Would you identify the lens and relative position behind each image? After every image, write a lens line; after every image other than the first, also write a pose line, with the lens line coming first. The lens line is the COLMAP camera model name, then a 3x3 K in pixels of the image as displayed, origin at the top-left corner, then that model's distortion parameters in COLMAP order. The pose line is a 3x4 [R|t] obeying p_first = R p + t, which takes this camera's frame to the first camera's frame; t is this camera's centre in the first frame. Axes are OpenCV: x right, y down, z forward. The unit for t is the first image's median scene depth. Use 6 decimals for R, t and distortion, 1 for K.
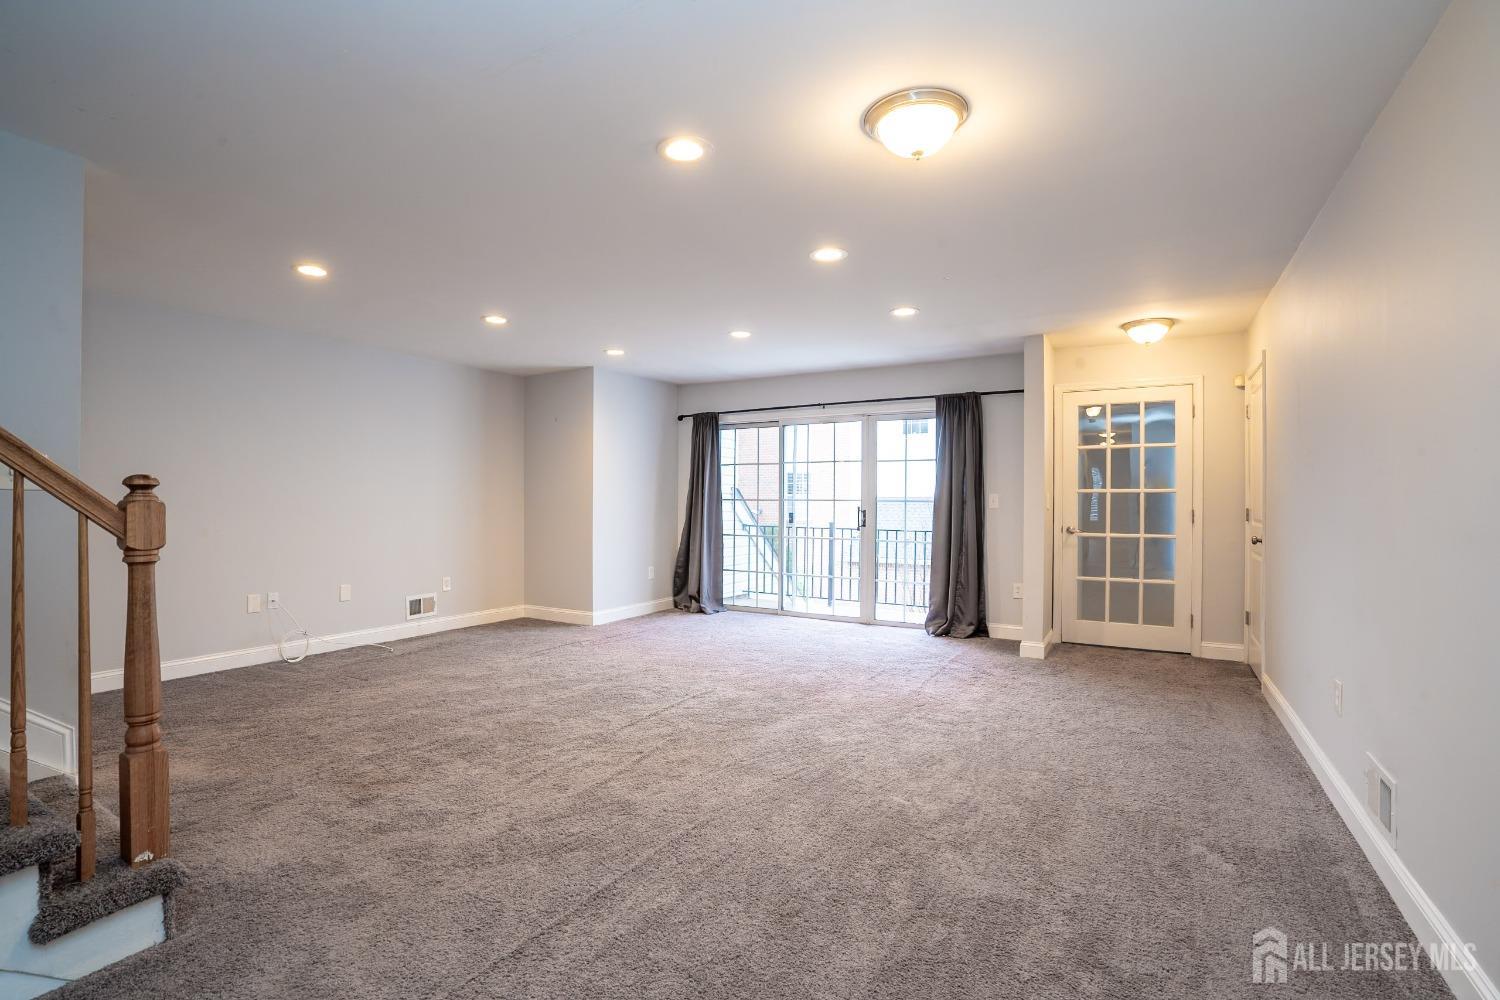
lens RADIAL K [[707.1, 0, 734.9], [0, 707.1, 502.1], [0, 0, 1]] dist [-0.001291, -0.000092]
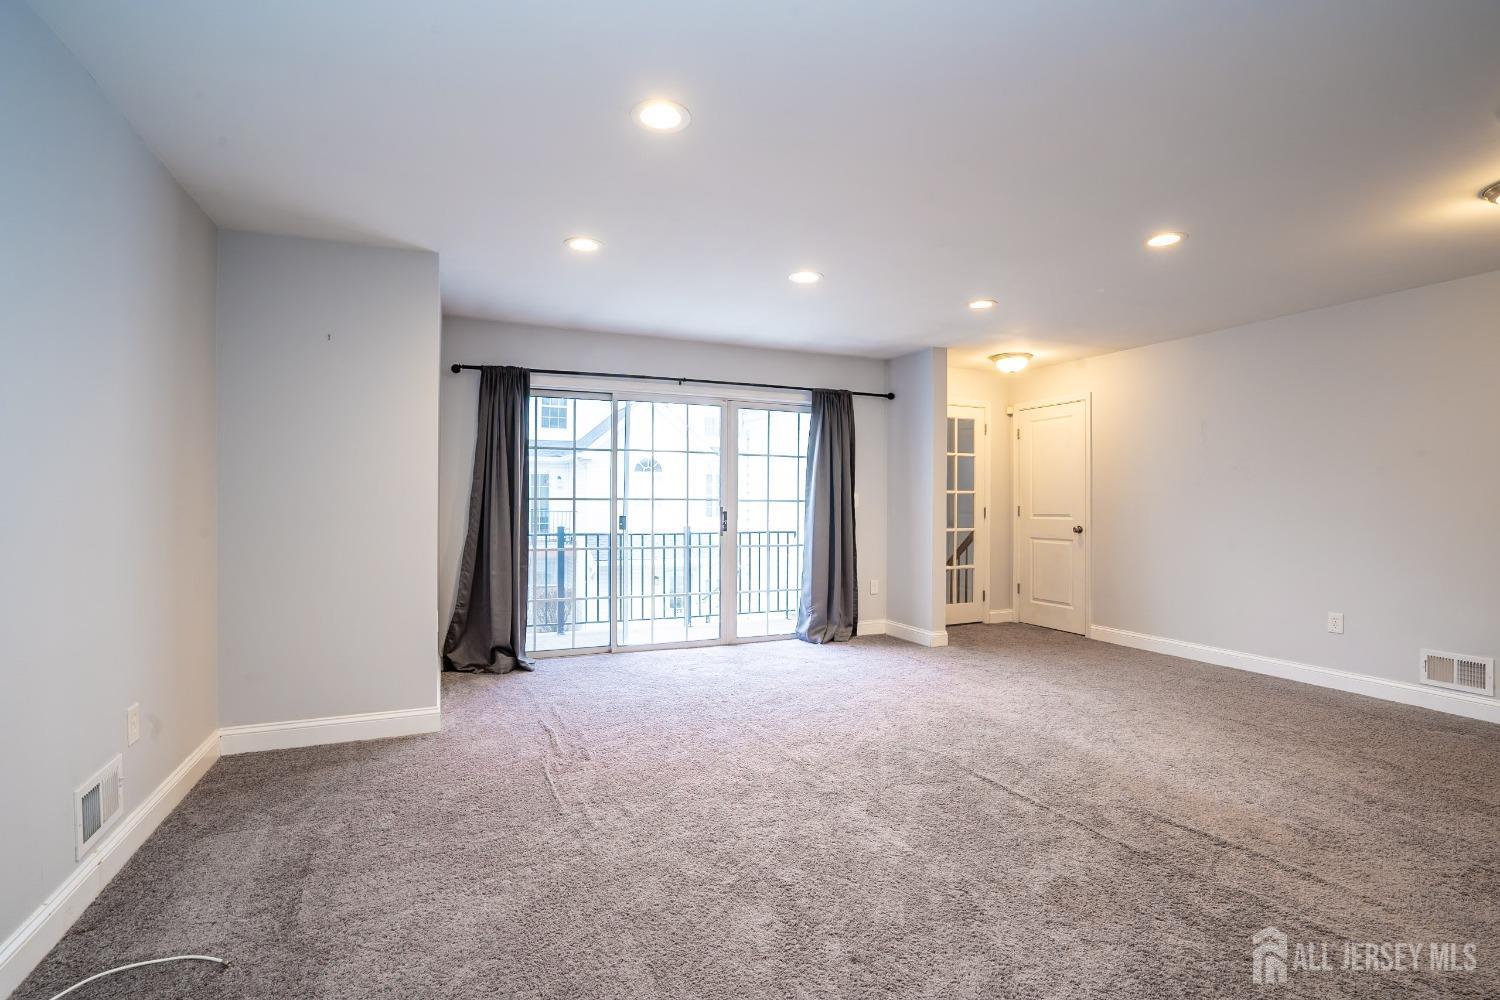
lens RADIAL K [[707.1, 0, 734.9], [0, 707.1, 502.1], [0, 0, 1]] dist [-0.001291, -0.000092]
pose [[0.588333, -0.000034, 0.808618, -0.500421], [0.002605, 0.999995, -0.001853, 0.002016], [-0.808614, 0.003196, 0.588331, 0.488071]]
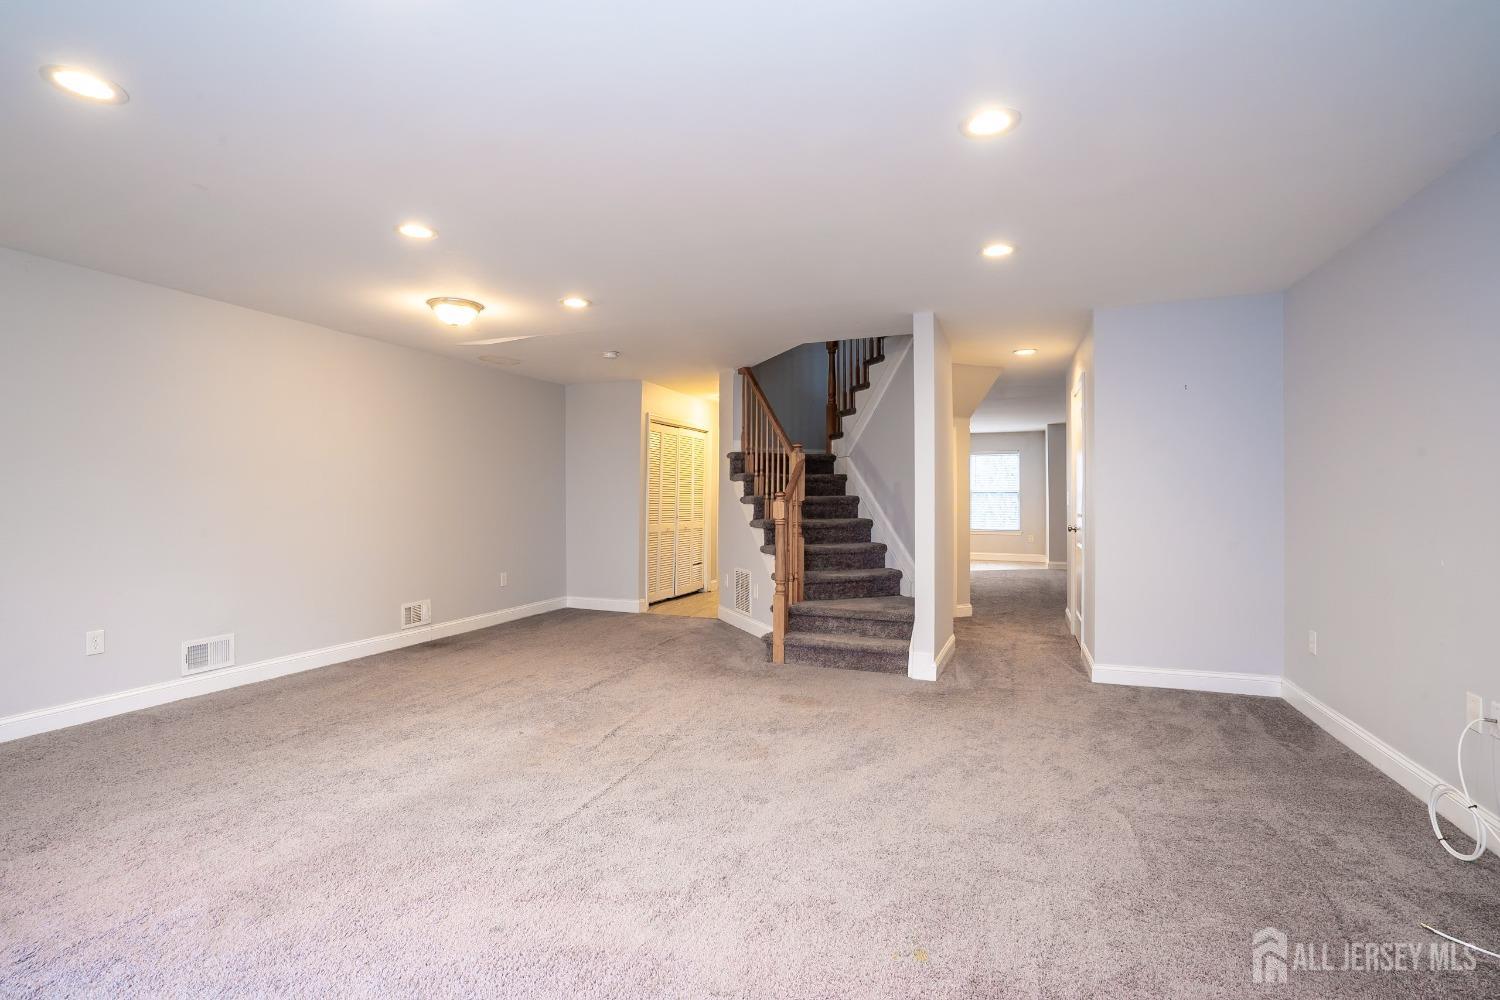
lens RADIAL K [[707.1, 0, 734.9], [0, 707.1, 502.1], [0, 0, 1]] dist [-0.001291, -0.000092]
pose [[-0.981399, -0.005737, -0.191895, -0.049929], [-0.003688, 0.999932, -0.011029, 0.007876], [0.191945, -0.010116, -0.981354, 1.037202]]
